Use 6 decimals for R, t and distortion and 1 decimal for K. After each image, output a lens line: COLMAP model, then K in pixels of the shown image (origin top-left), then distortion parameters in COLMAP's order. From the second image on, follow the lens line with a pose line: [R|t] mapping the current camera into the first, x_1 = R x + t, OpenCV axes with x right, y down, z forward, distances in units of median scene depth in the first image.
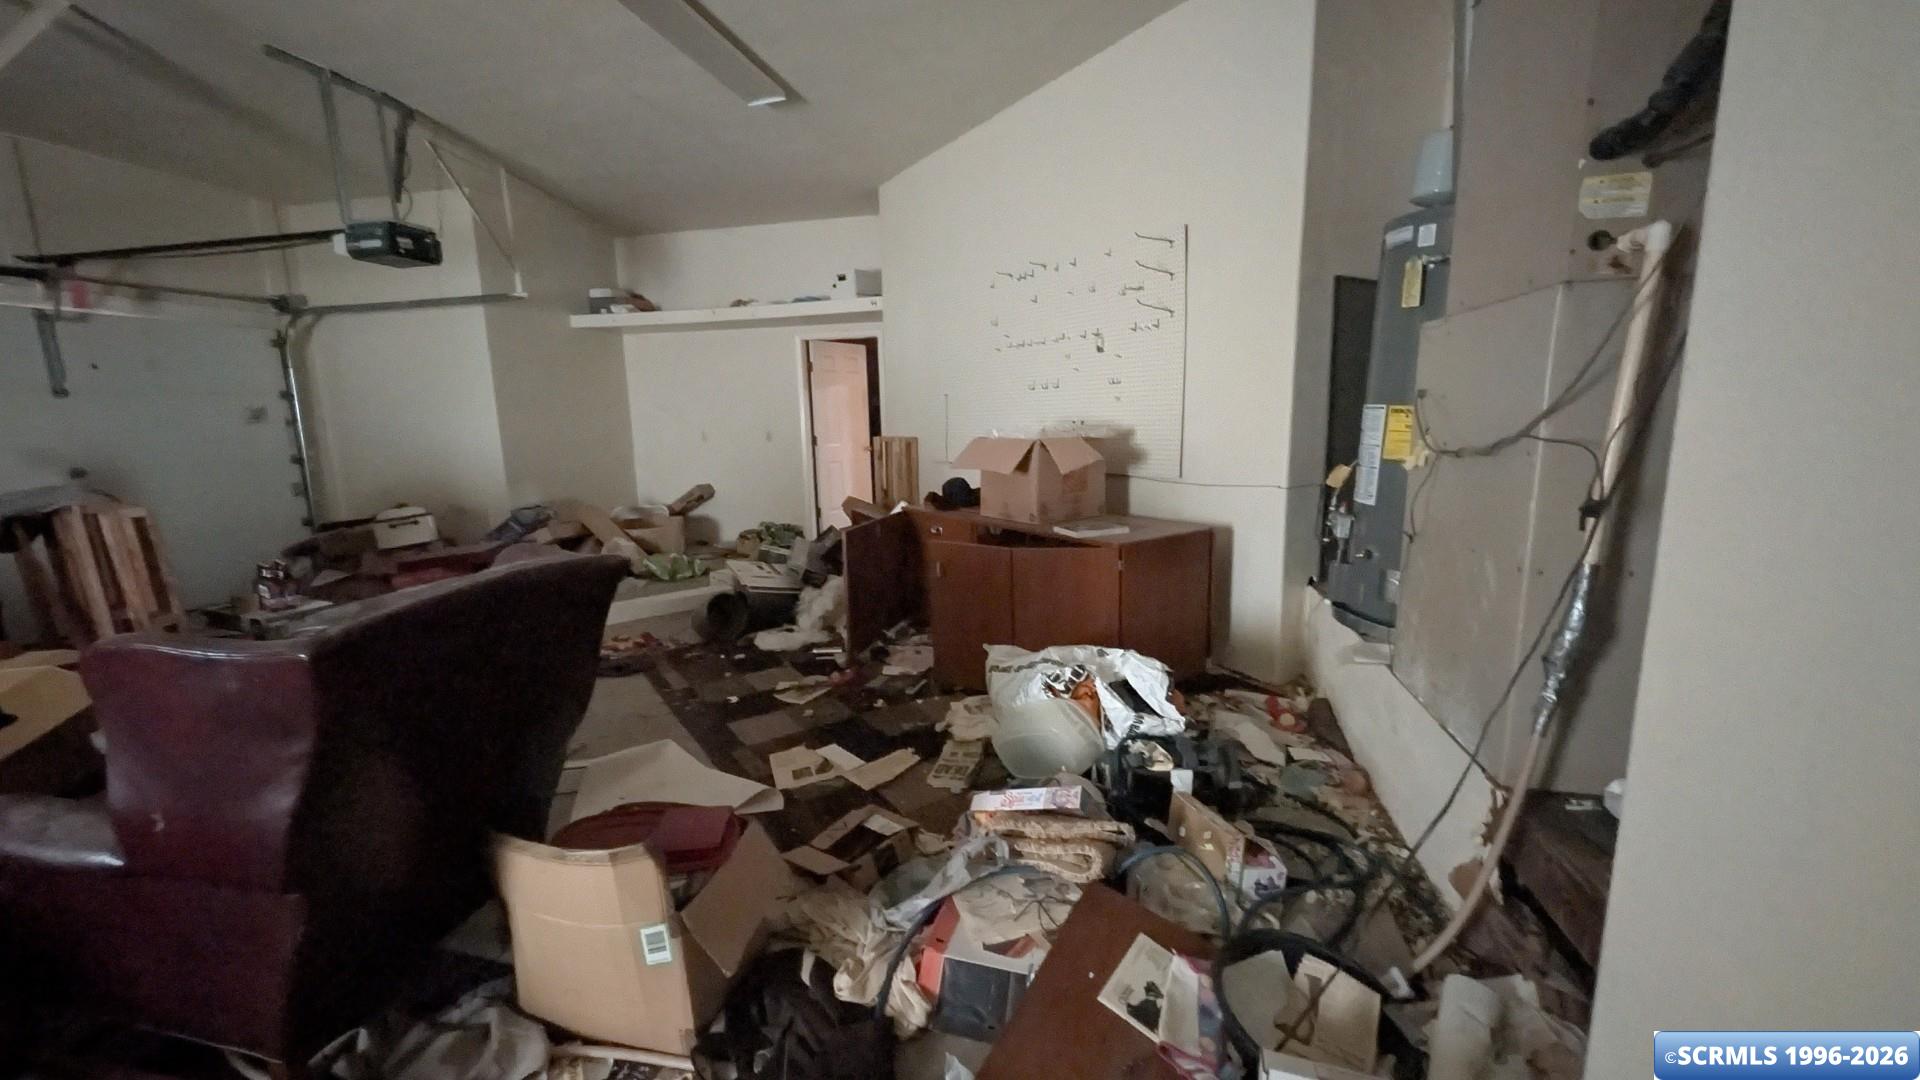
lens RADIAL K [[732.7, 0, 956.9], [0, 732.7, 542.7], [0, 0, 1]] dist [0.000301, 0.000222]
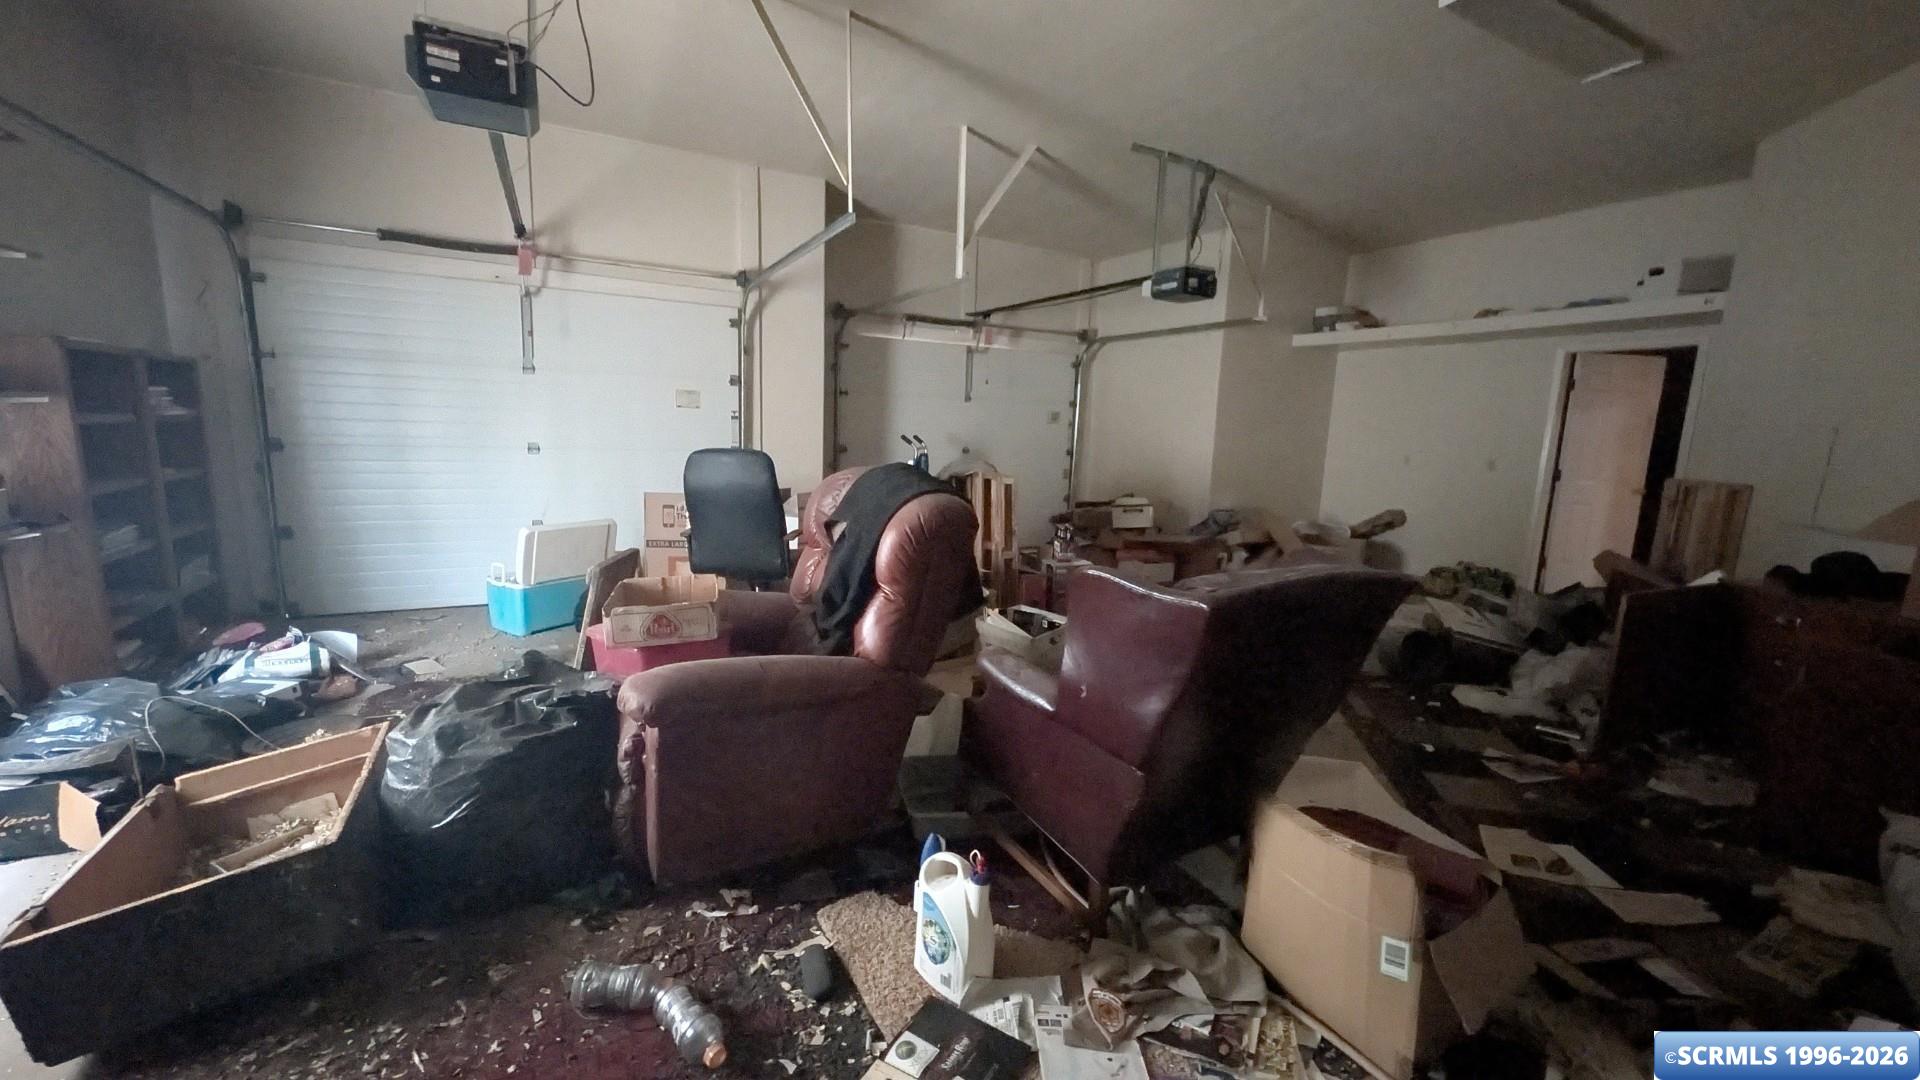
lens RADIAL K [[732.7, 0, 956.9], [0, 732.7, 542.7], [0, 0, 1]] dist [0.000301, 0.000222]
pose [[0.664708, 0.164529, -0.728762, -0.055745], [-0.178346, 0.982193, 0.059075, 0.009926], [0.725504, 0.090704, 0.682214, -0.062922]]
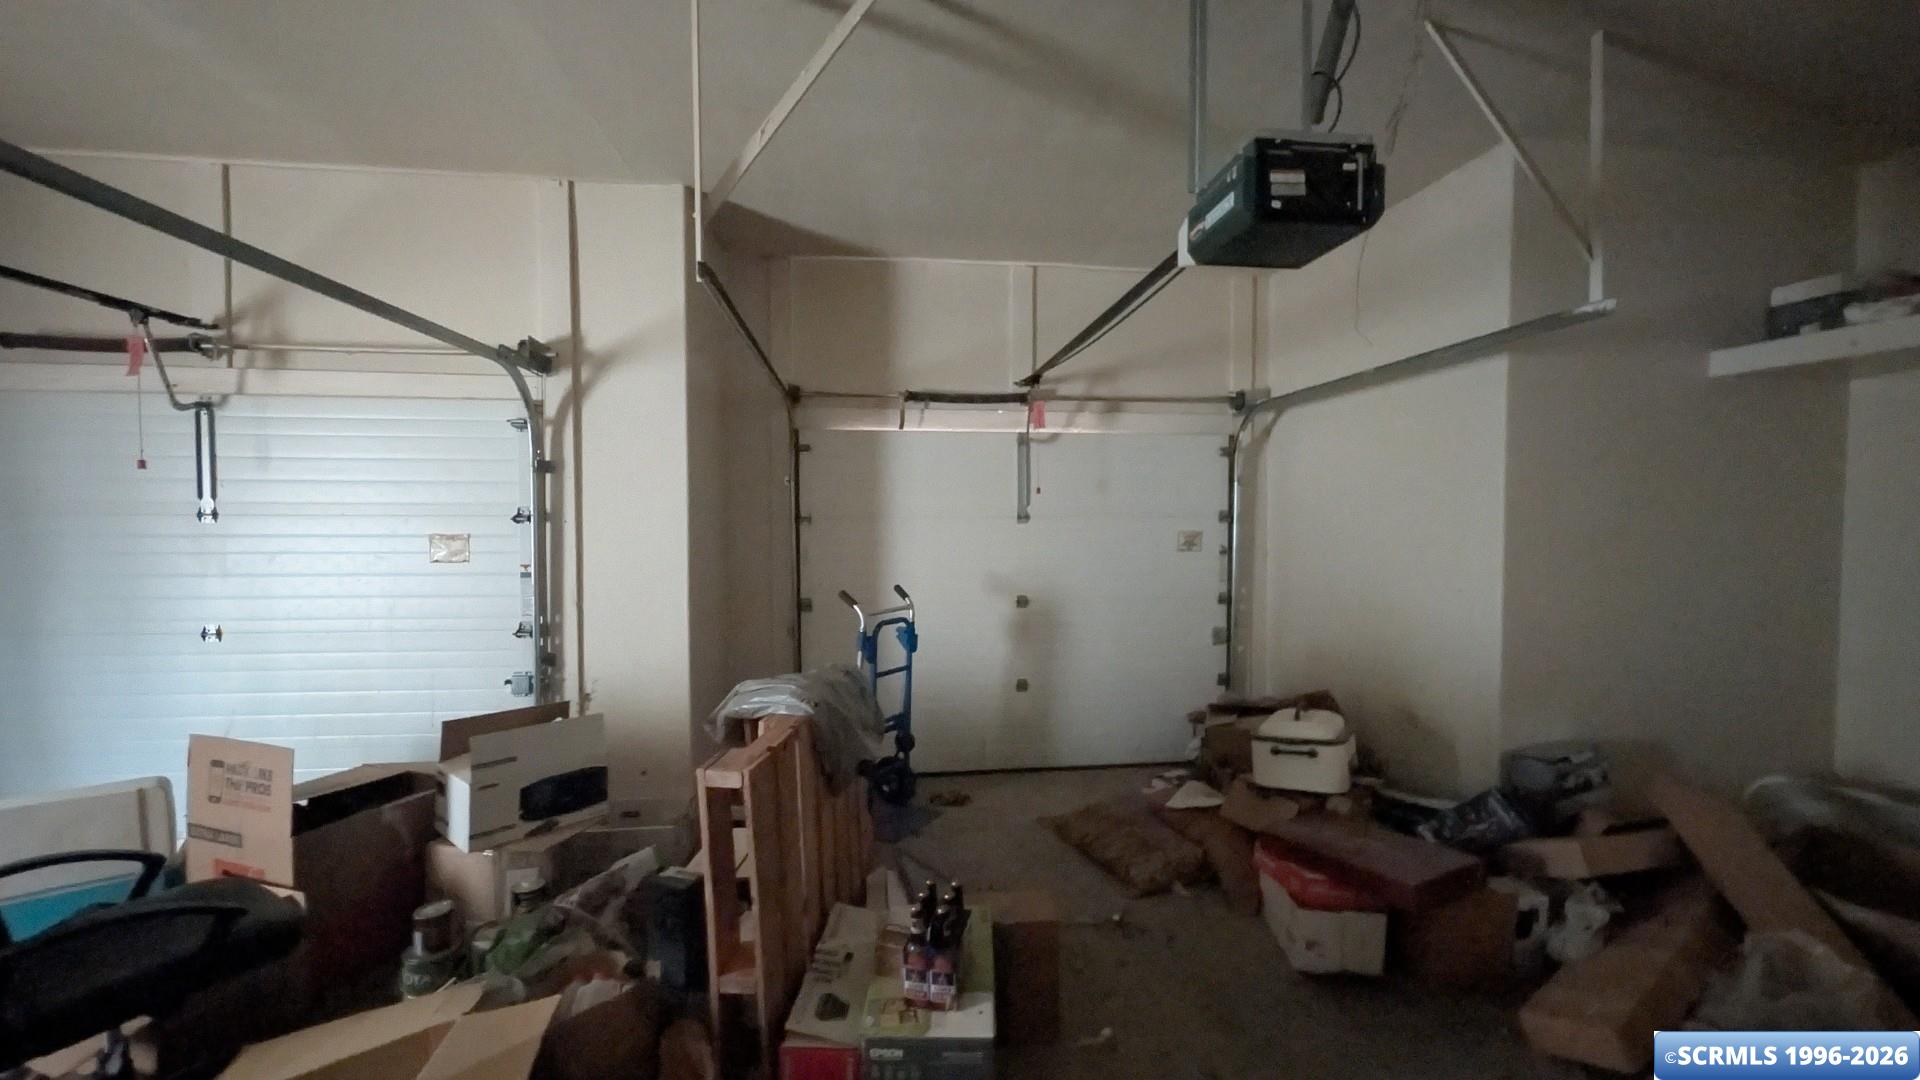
lens RADIAL K [[734.4, 0, 960.0], [0, 734.4, 540.0], [0, 0, 1]] dist [0.002217, 0.000178]
pose [[0.346927, 0.050889, -0.936510, -0.402942], [-0.170038, 0.985392, -0.009444, -0.173486], [0.922349, 0.162519, 0.350512, 0.674720]]
